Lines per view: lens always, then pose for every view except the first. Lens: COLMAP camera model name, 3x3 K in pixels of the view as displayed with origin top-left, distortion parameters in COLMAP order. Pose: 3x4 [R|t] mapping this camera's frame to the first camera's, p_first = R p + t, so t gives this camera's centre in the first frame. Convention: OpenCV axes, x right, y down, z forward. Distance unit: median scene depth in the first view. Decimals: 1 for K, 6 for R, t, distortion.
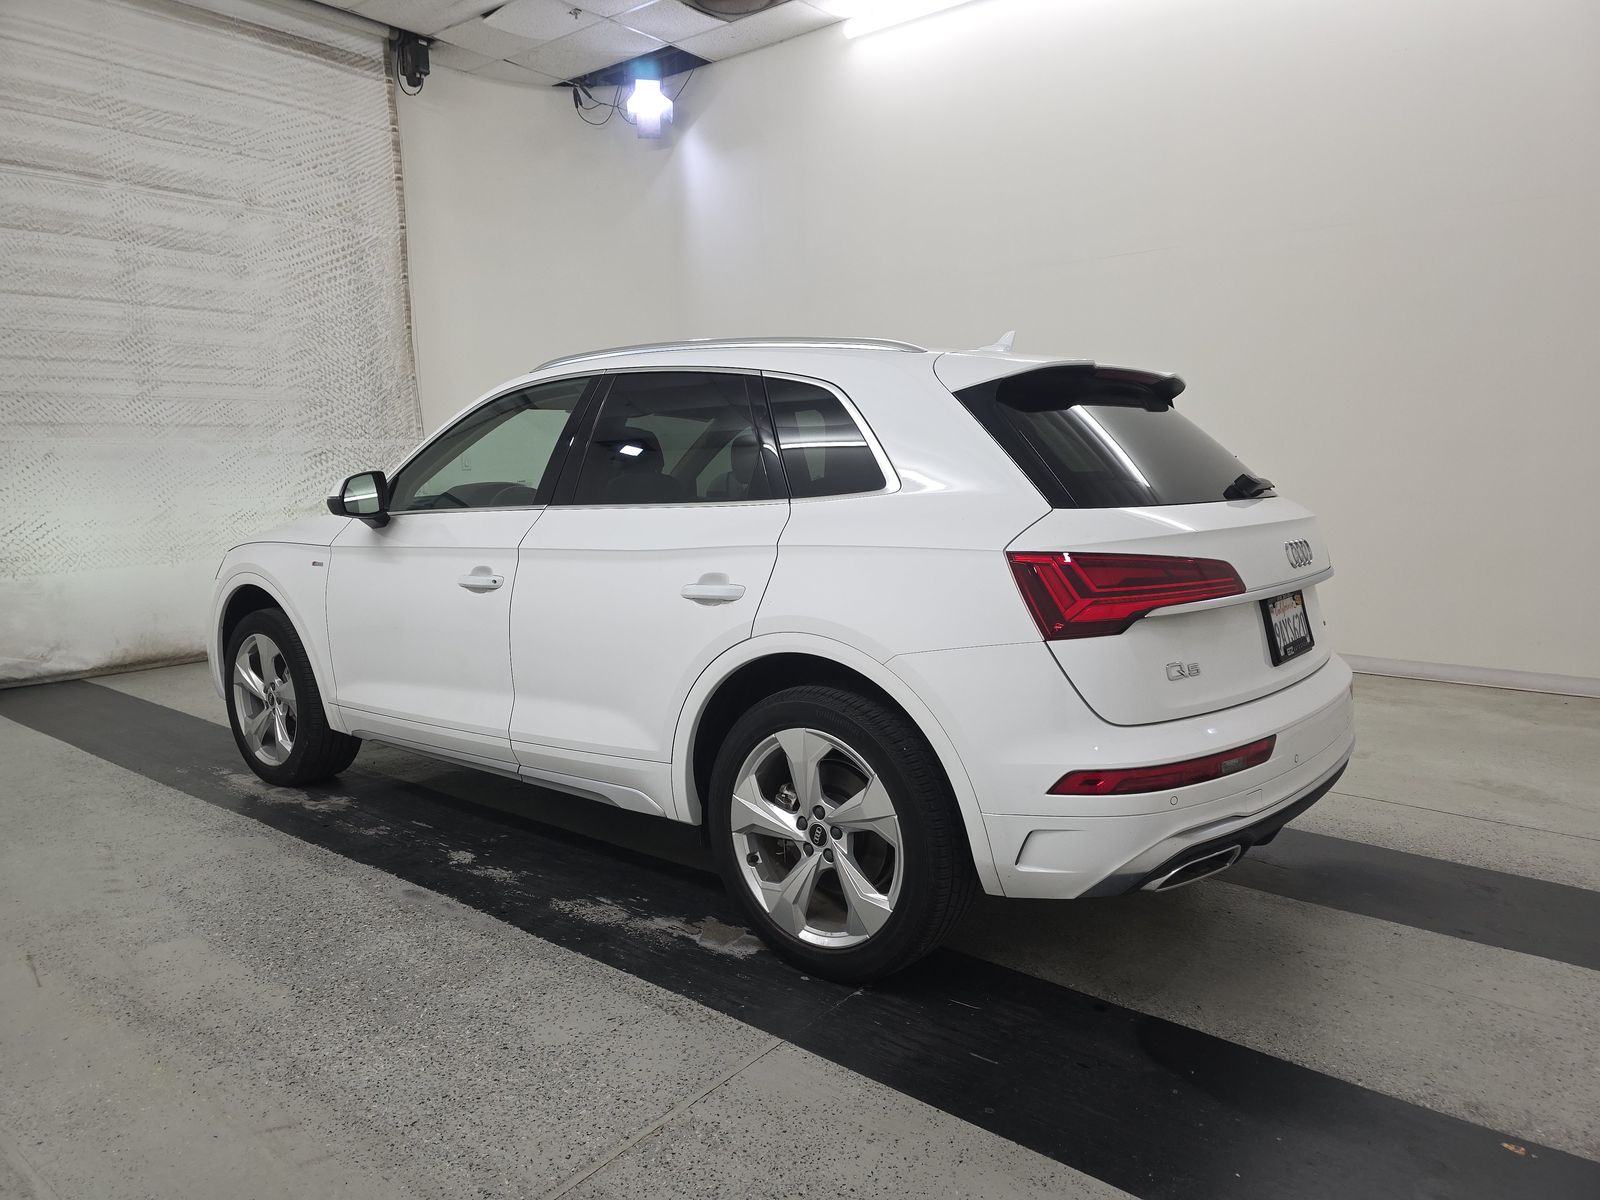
lens RADIAL K [[1063.4, 0, 803.8], [0, 1063.4, 617.7], [0, 0, 1]] dist [0.039888, -0.025956]
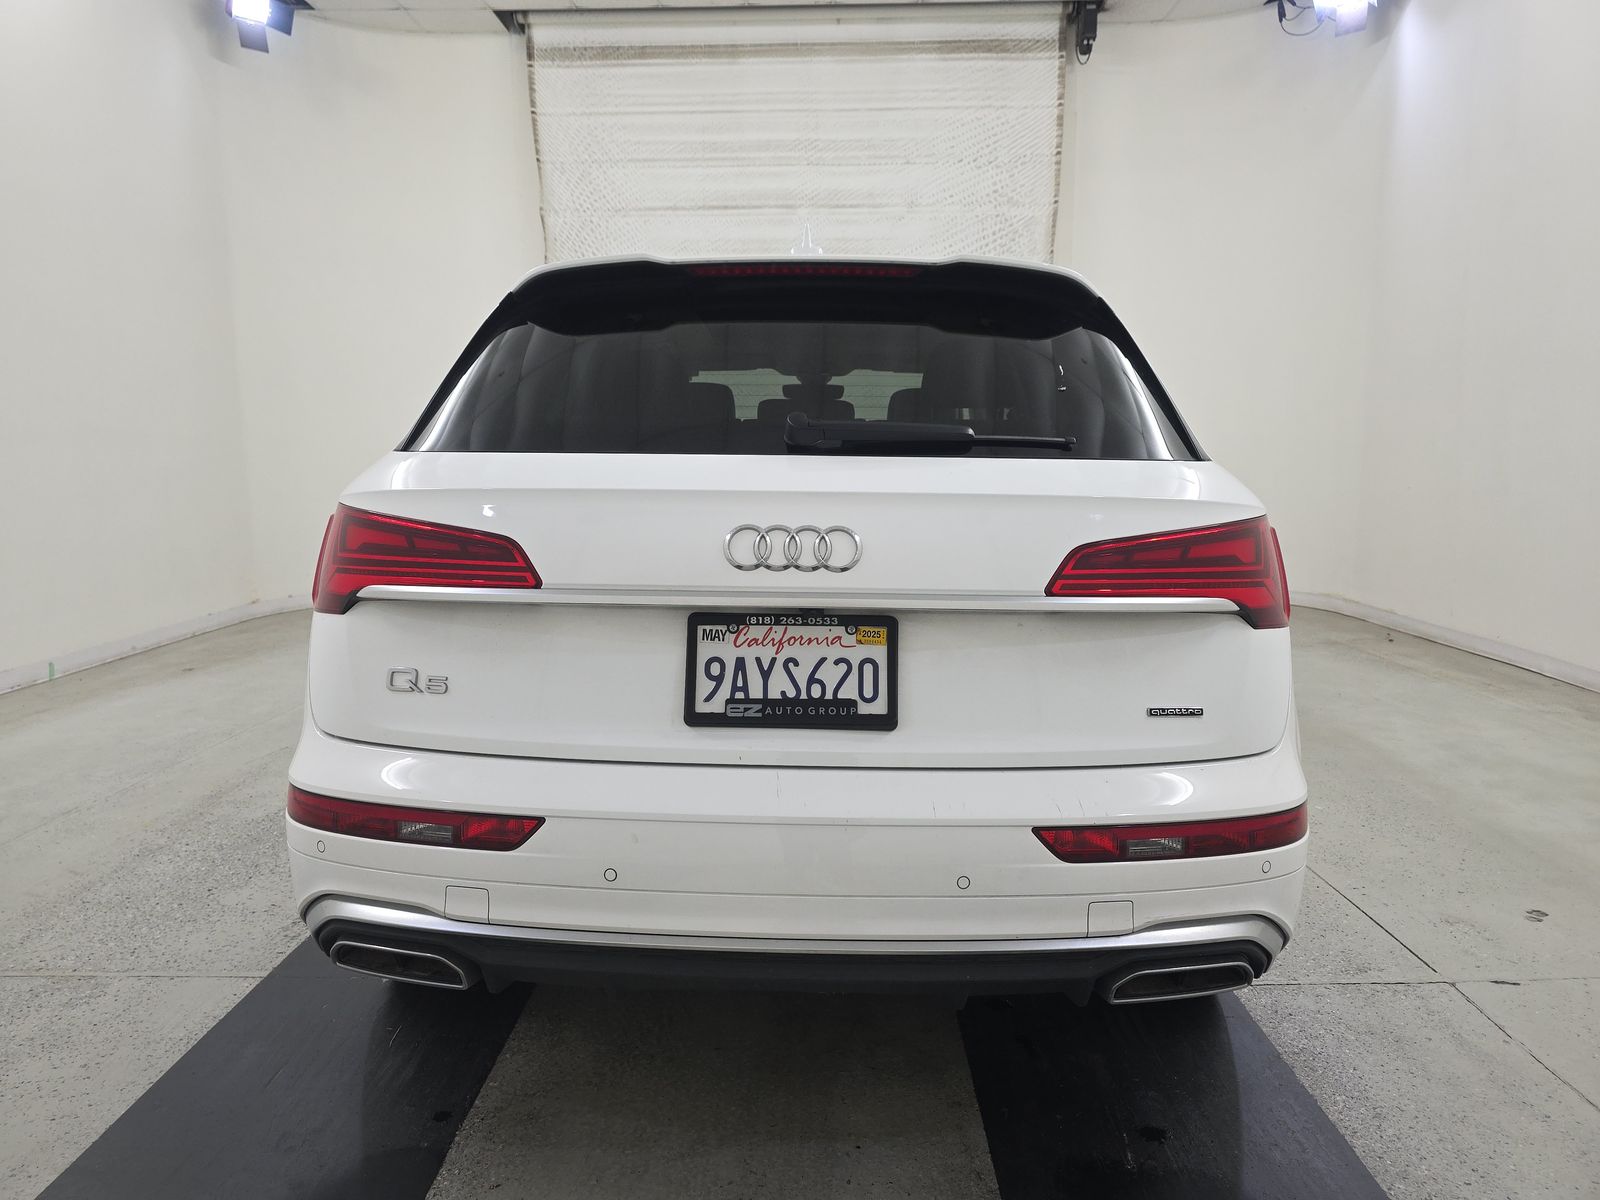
lens RADIAL K [[1066.2, 0, 800.0], [0, 1066.2, 600.0], [0, 0, 1]] dist [0.034446, -0.025720]
pose [[0.607629, 0.119706, -0.785148, 0.351296], [-0.124873, 0.990680, 0.054402, -0.024500], [0.784343, 0.064988, 0.616914, 0.252955]]
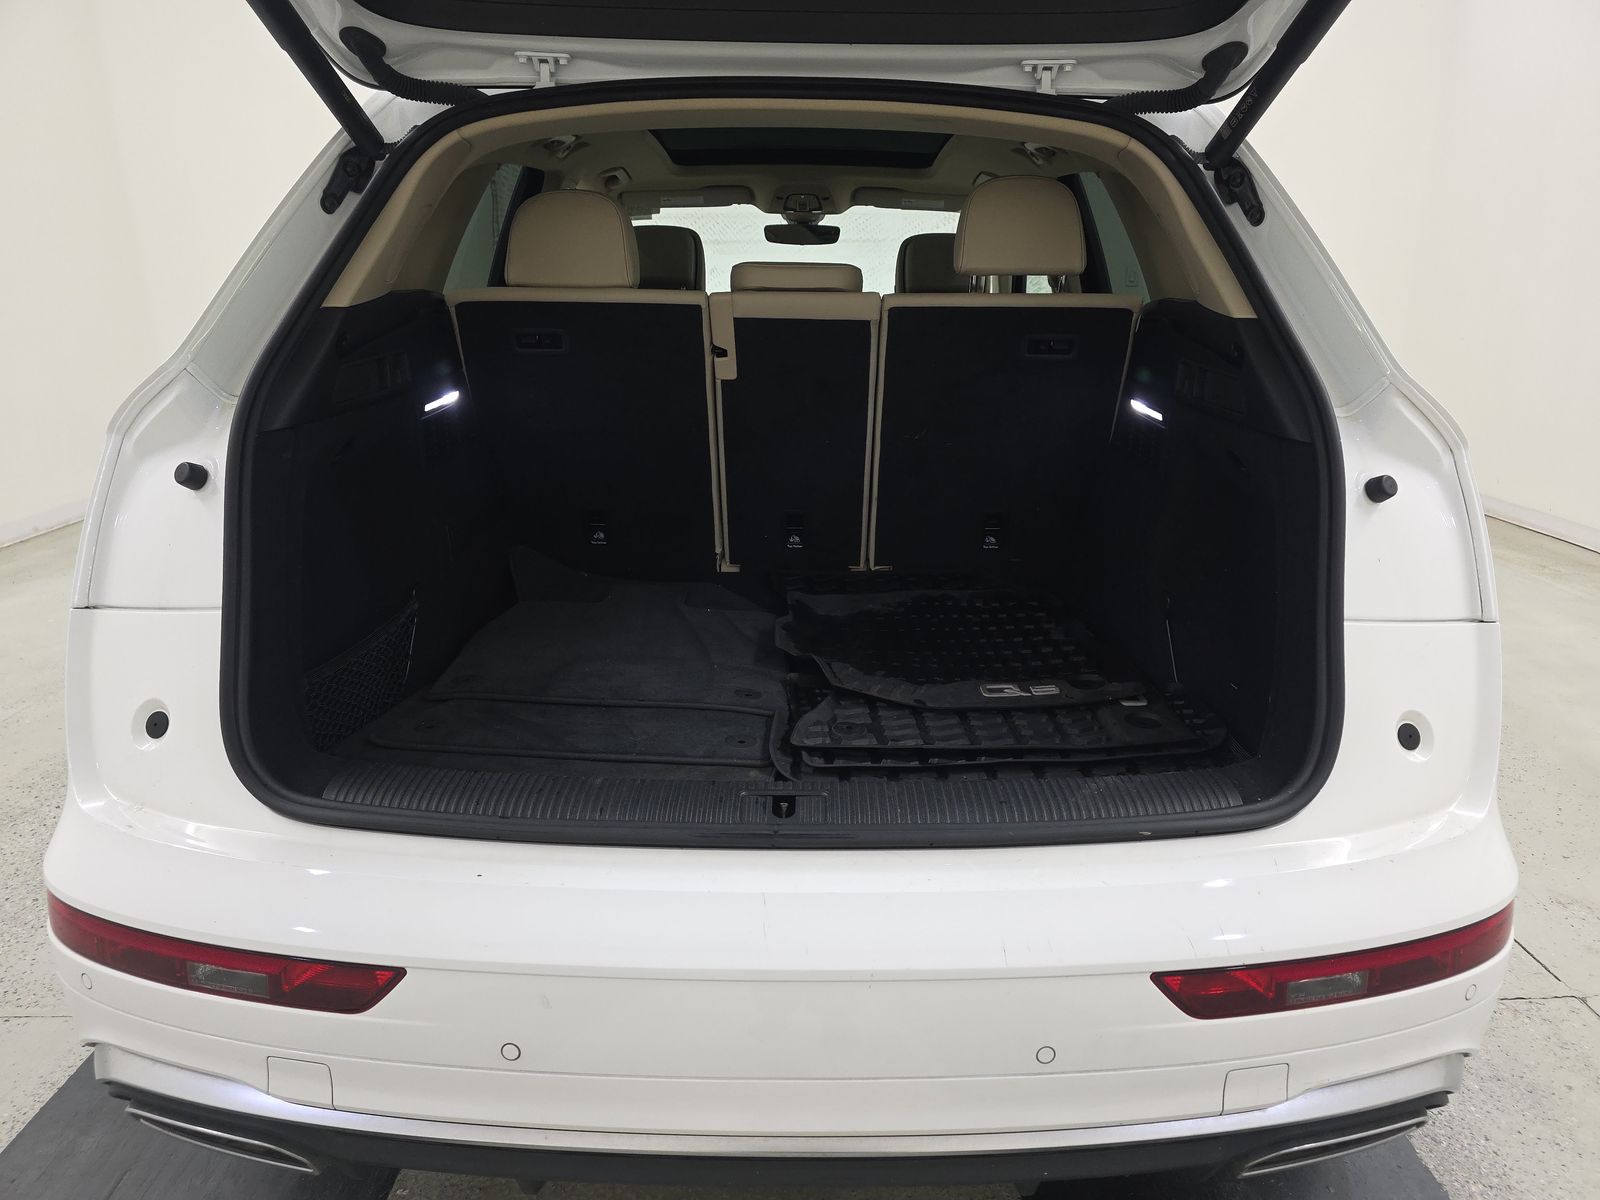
lens RADIAL K [[1002.2, 0, 812.0], [0, 1002.2, 599.7], [0, 0, 1]] dist [0.035236, -0.018766]
pose [[0.629509, 0.249936, -0.735697, 0.273575], [-0.122007, 0.966902, 0.224086, -0.045822], [0.767354, -0.051303, 0.639168, 0.308071]]
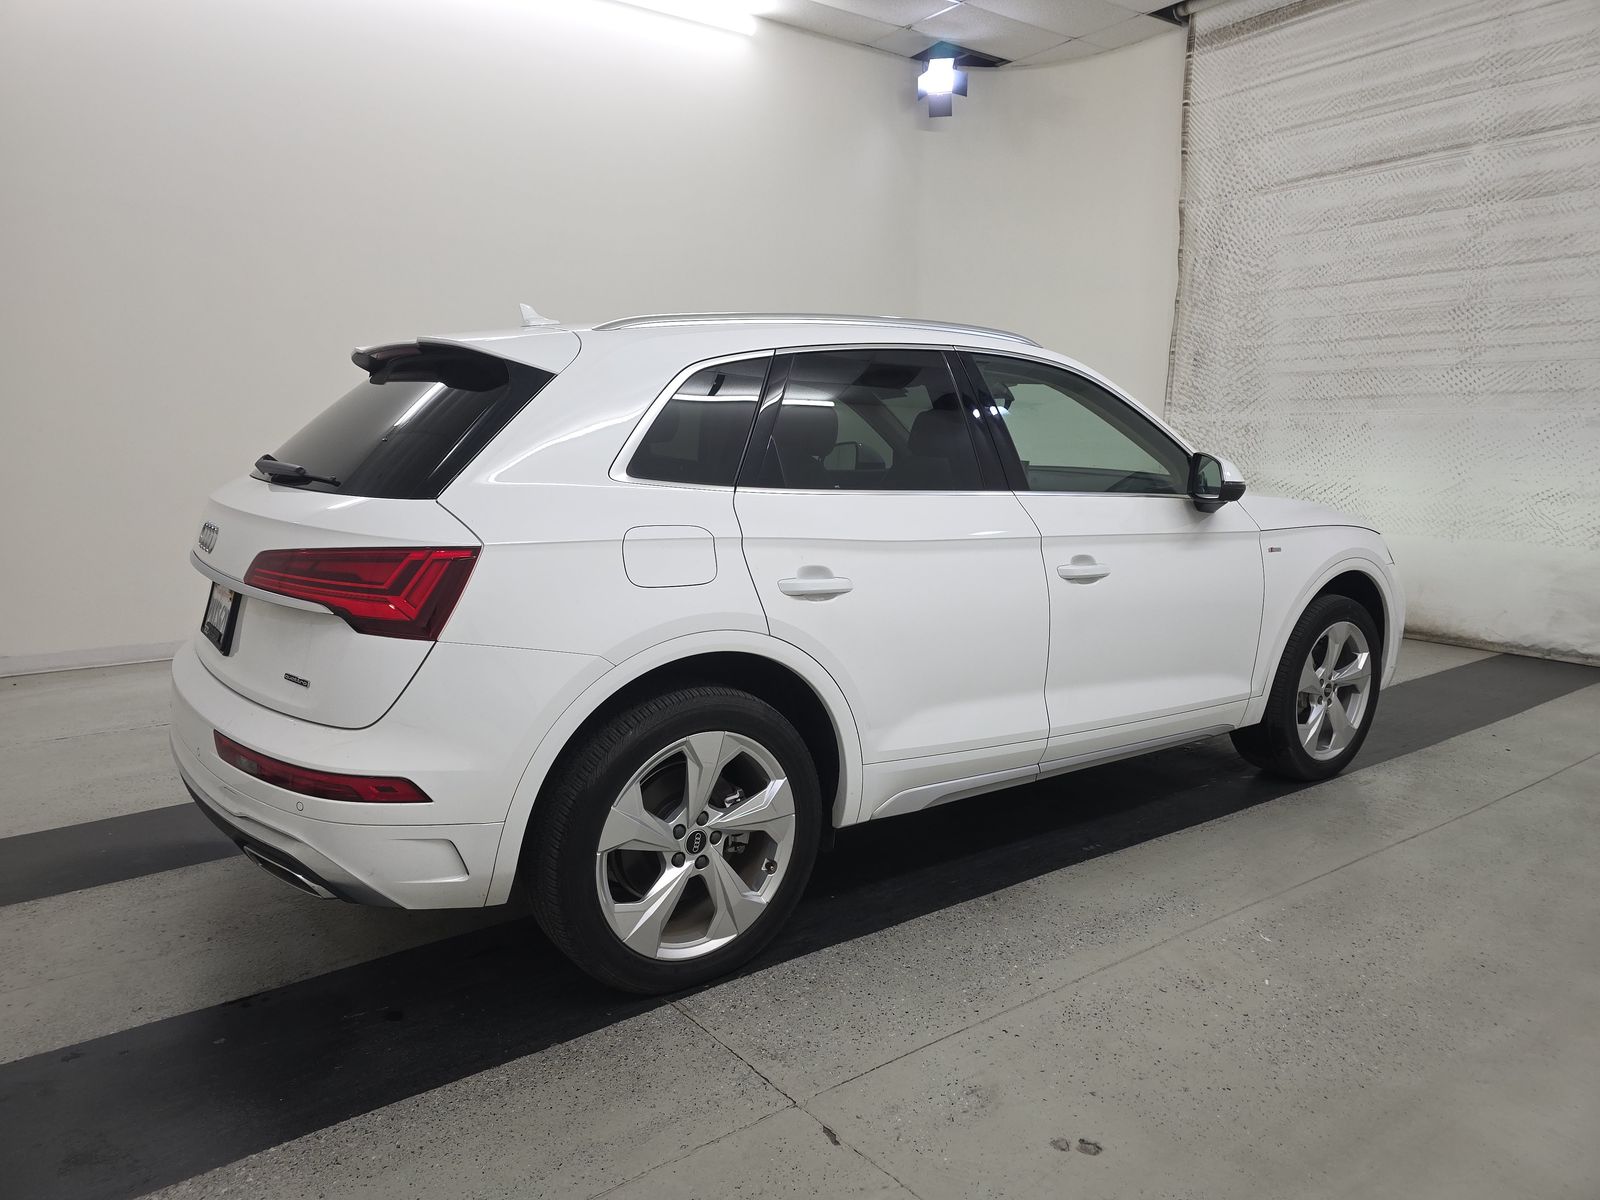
lens RADIAL K [[1066.2, 0, 800.0], [0, 1066.2, 600.0], [0, 0, 1]] dist [0.034446, -0.025720]
pose [[-0.260668, 0.161402, -0.951841, 0.482899], [-0.145067, 0.968184, 0.203900, -0.107778], [0.954467, 0.191231, -0.228960, 0.670376]]
